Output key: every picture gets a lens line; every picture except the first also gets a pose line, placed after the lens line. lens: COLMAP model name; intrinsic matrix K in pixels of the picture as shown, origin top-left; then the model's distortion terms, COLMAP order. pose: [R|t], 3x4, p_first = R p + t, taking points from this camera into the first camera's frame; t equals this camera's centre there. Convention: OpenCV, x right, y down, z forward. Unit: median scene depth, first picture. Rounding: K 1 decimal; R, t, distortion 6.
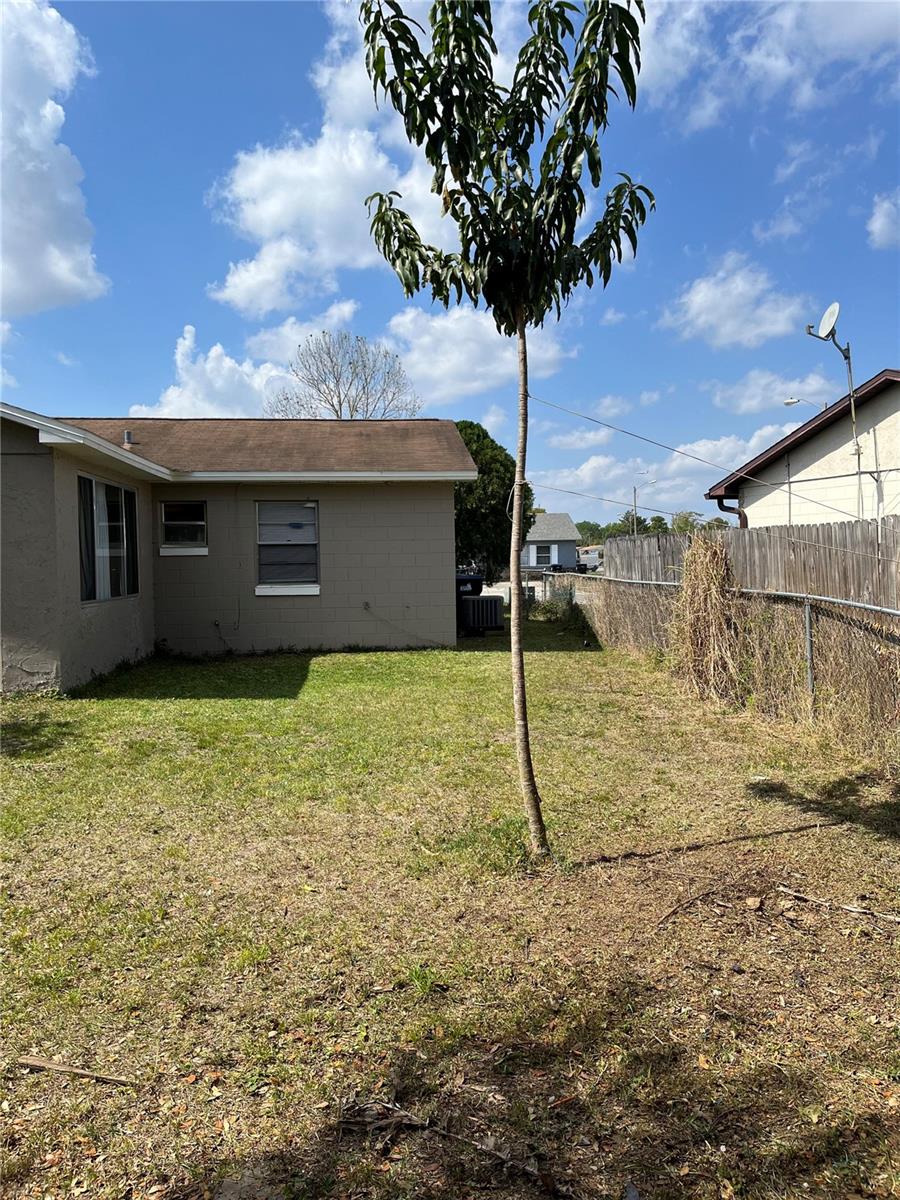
lens RADIAL K [[901.8, 0, 446.4], [0, 901.8, 606.4], [0, 0, 1]] dist [0.066532, -0.084154]
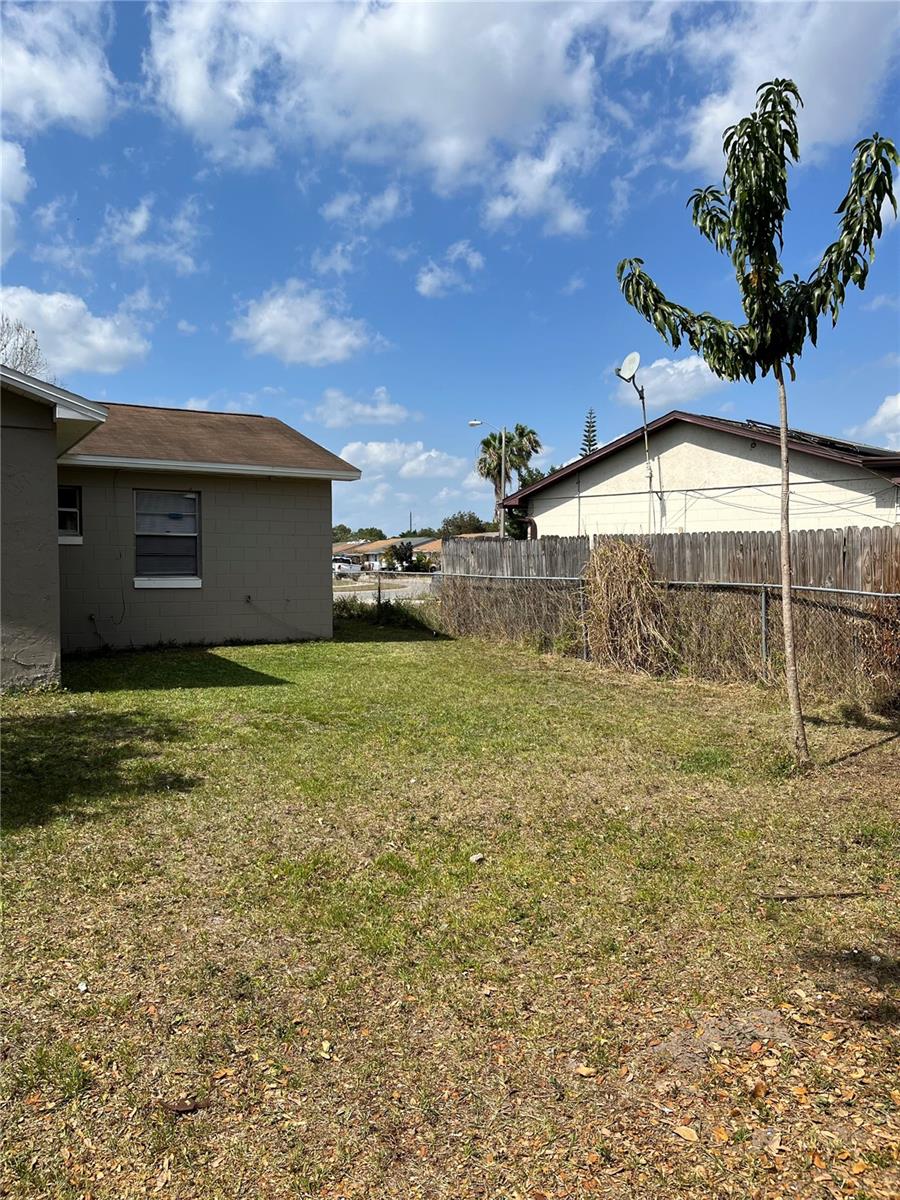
lens RADIAL K [[898.7, 0, 454.7], [0, 898.7, 607.6], [0, 0, 1]] dist [0.081041, -0.111312]
pose [[0.913782, -0.002990, 0.406193, -0.289558], [0.004131, 0.999990, -0.001931, 0.011650], [-0.406183, 0.003442, 0.913785, -0.011548]]
